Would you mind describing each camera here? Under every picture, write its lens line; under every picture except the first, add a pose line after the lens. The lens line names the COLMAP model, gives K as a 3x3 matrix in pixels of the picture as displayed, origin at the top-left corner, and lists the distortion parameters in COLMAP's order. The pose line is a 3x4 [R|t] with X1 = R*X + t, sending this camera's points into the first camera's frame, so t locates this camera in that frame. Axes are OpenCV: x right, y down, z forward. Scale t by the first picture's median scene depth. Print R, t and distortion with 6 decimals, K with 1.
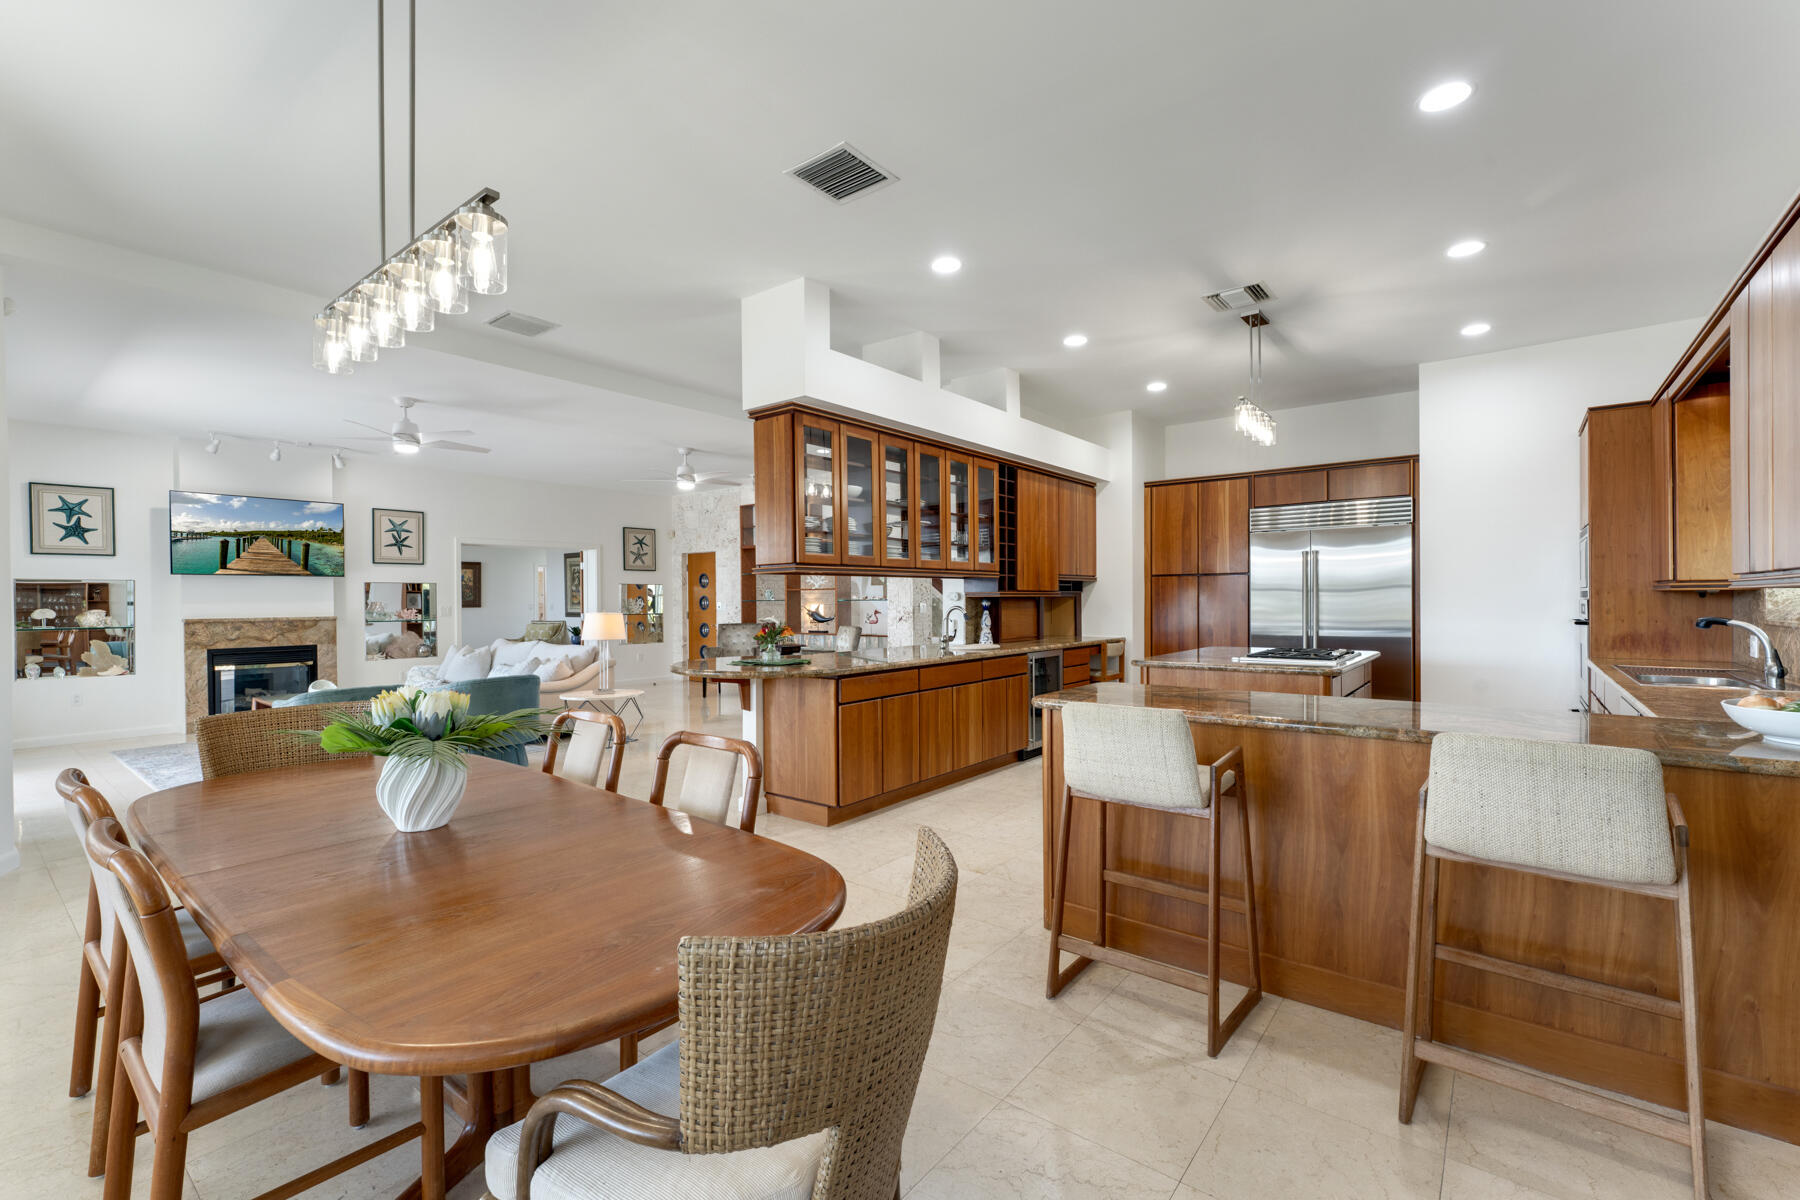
lens RADIAL K [[778.1, 0, 882.1], [0, 778.1, 599.7], [0, 0, 1]] dist [-0.012109, -0.000162]
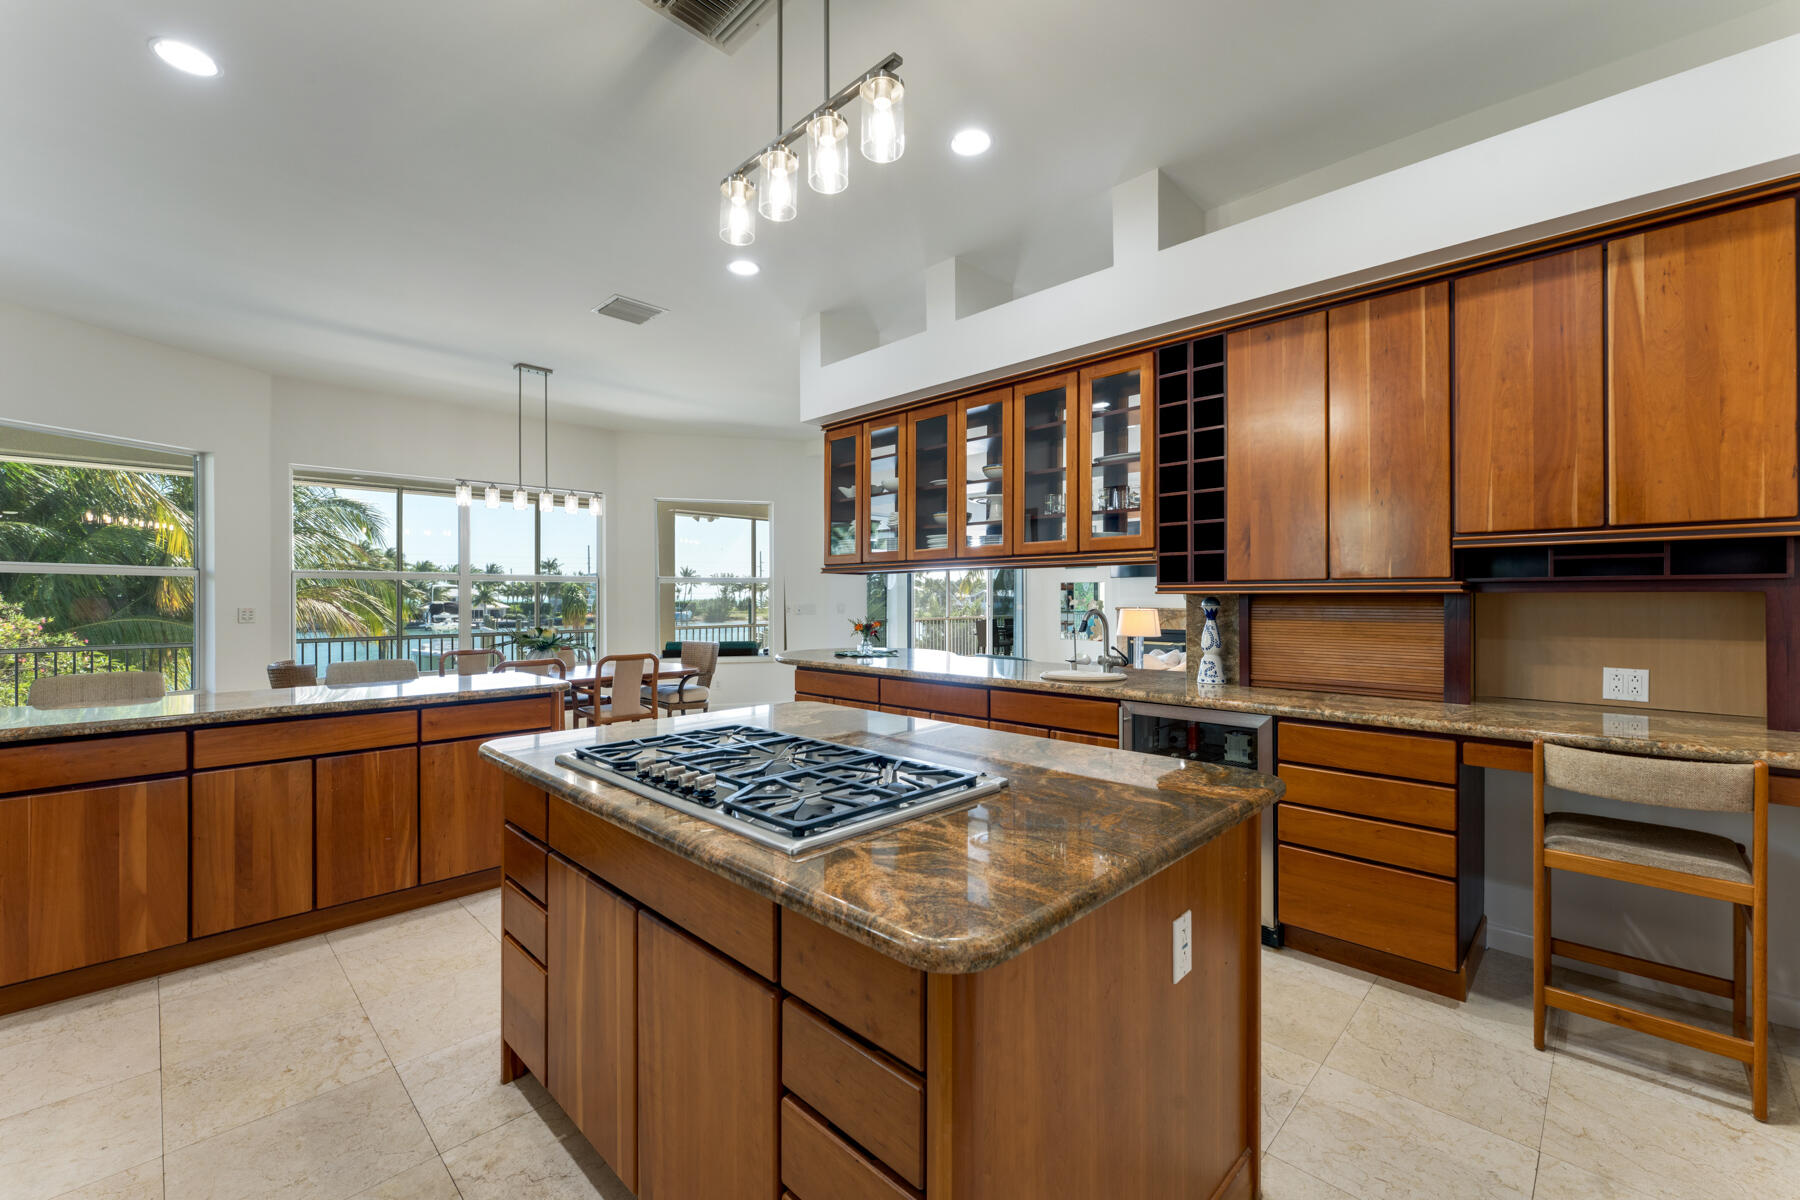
lens RADIAL K [[737.3, 0, 883.6], [0, 737.3, 597.2], [0, 0, 1]] dist [-0.000577, 0.000160]
pose [[-0.098298, 0.001523, -0.995156, 0.659762], [0.000820, 0.999999, 0.001449, -0.002396], [0.995157, -0.000674, -0.098299, 0.826241]]
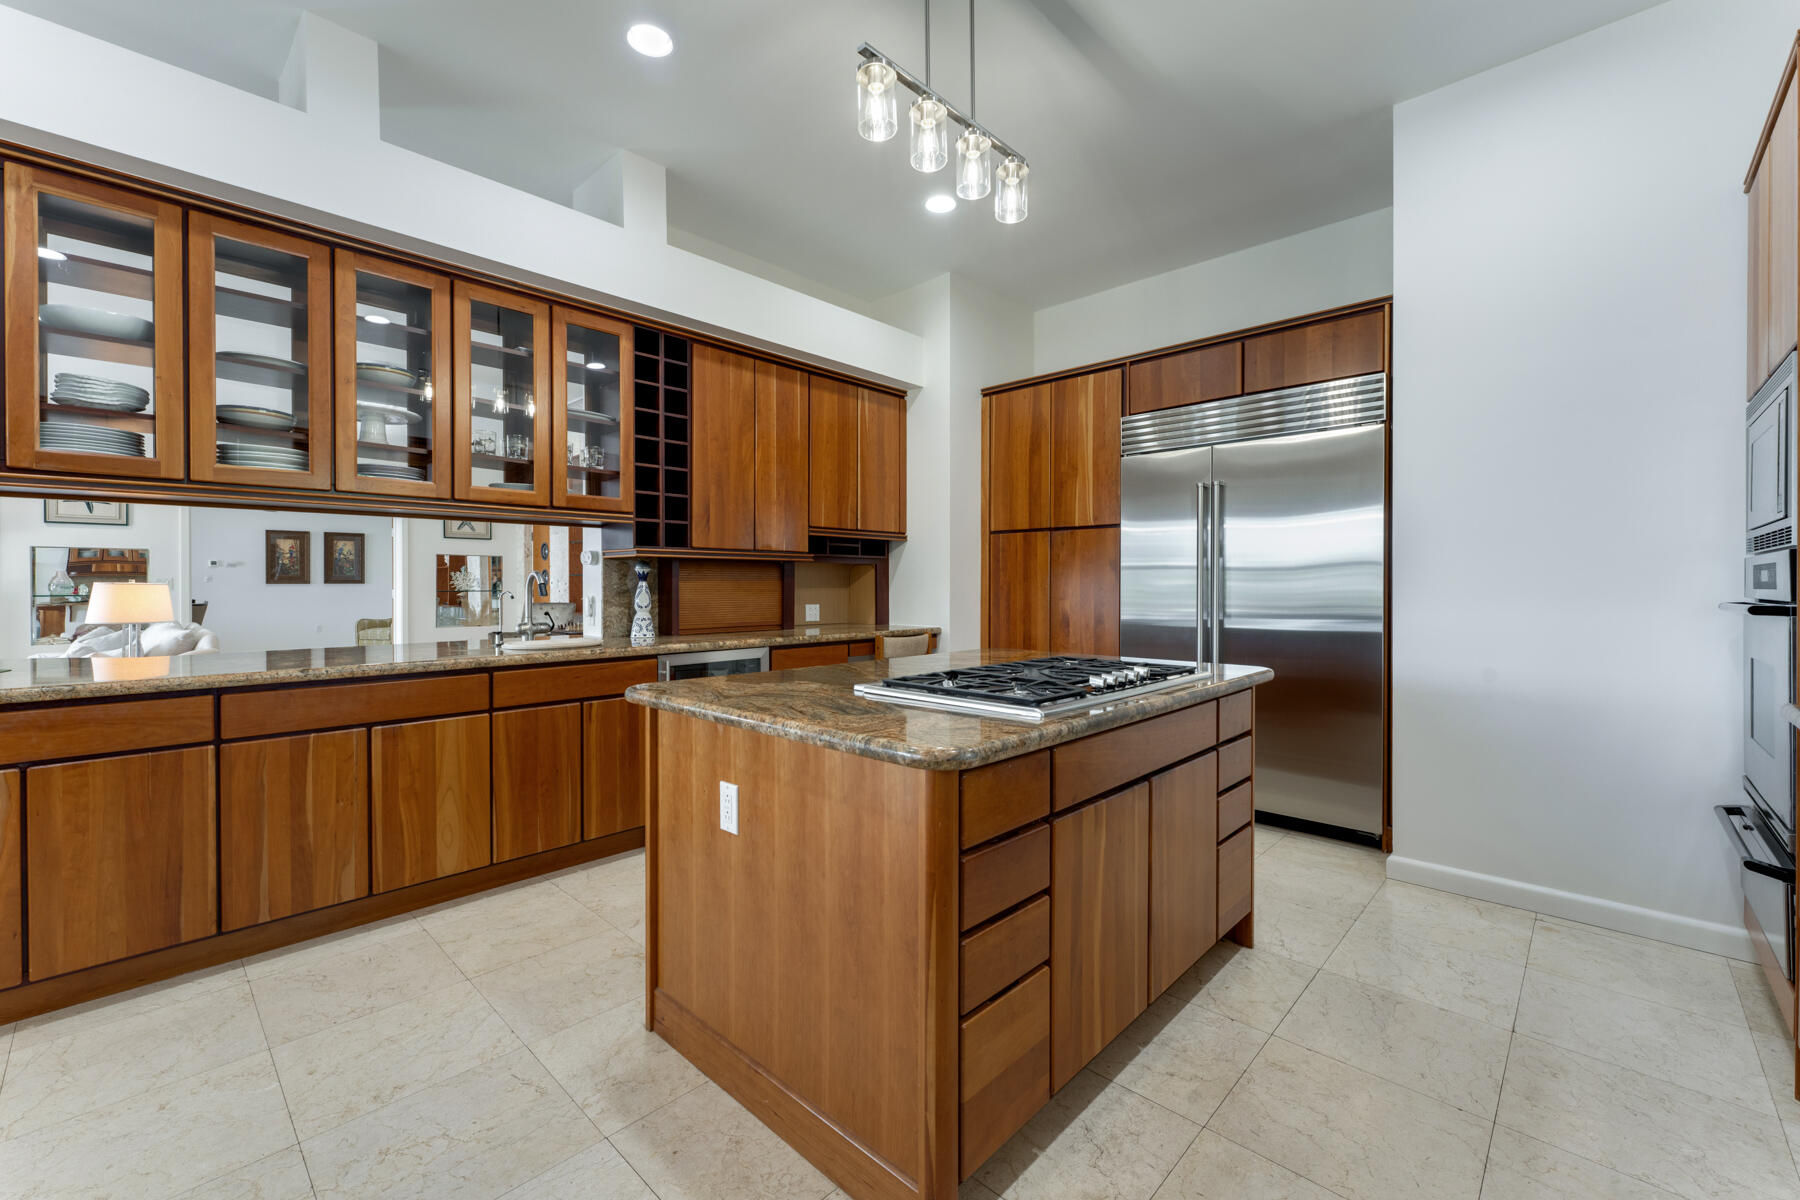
lens RADIAL K [[737.3, 0, 909.3], [0, 737.3, 588.9], [0, 0, 1]] dist [-0.000577, 0.000160]
pose [[0.997853, 0.006285, -0.065190, 0.376365], [-0.005723, 0.999945, 0.008805, 0.013747], [0.065242, -0.008413, 0.997834, 0.445850]]
